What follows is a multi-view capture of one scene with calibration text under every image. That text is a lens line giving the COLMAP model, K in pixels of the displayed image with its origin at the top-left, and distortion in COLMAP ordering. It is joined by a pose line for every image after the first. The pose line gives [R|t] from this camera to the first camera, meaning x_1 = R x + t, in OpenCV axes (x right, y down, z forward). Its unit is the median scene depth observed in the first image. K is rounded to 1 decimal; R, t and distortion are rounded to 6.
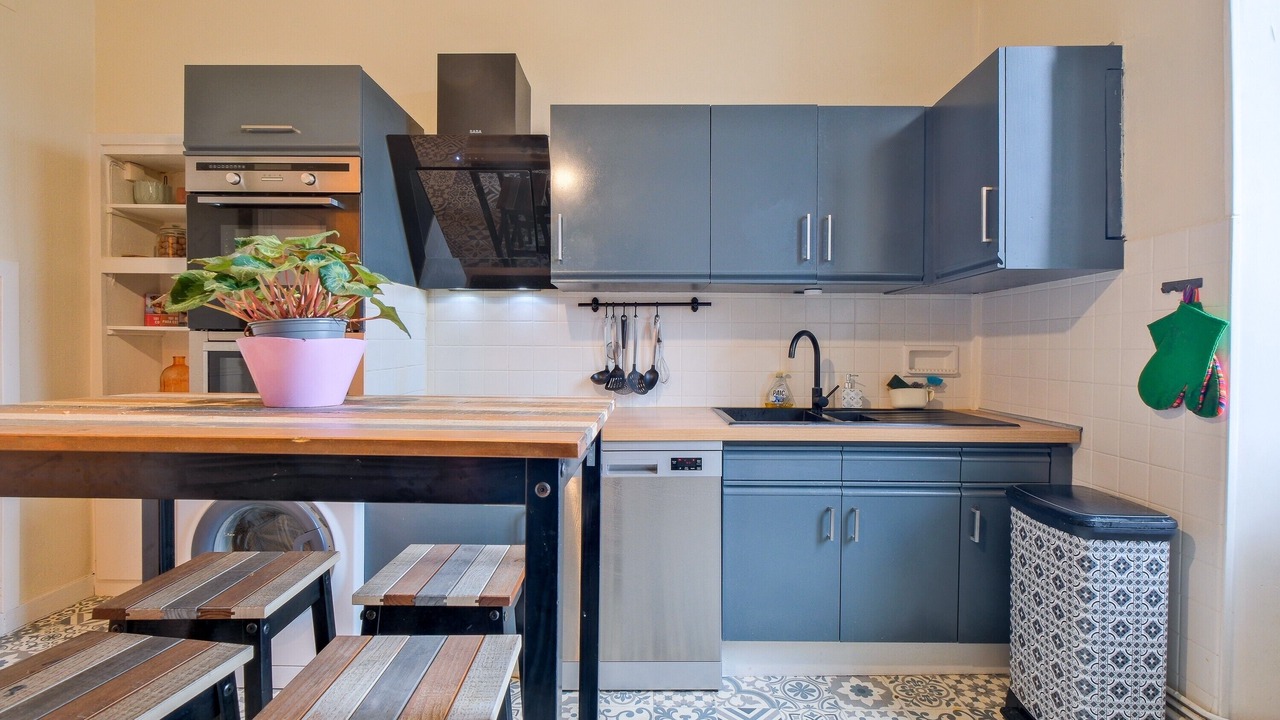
lens RADIAL K [[599.4, 0, 622.5], [0, 599.4, 372.2], [0, 0, 1]] dist [0.000520, -0.000044]
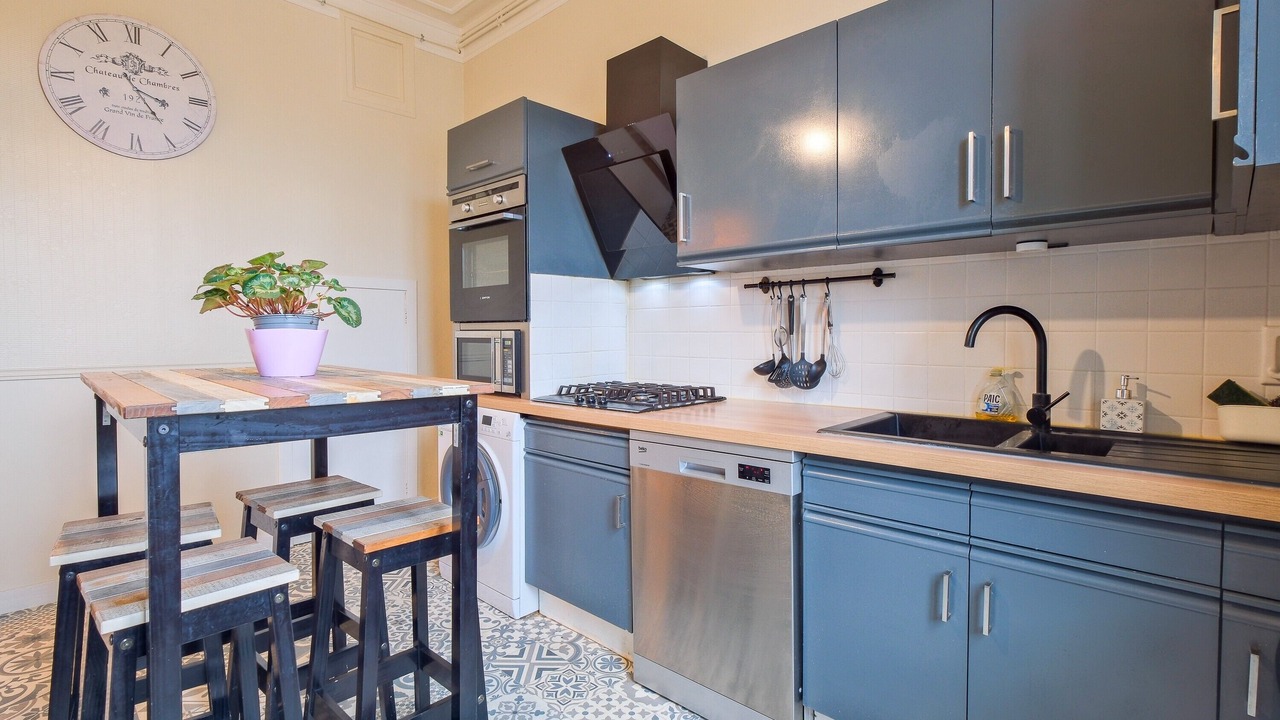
lens RADIAL K [[605.0, 0, 632.8], [0, 605.0, 366.2], [0, 0, 1]] dist [0.000525, -0.000539]
pose [[0.730191, 0.031511, -0.682515, 0.449320], [-0.023105, 0.999503, 0.021427, -0.007717], [0.682852, 0.000123, 0.730557, 0.222437]]
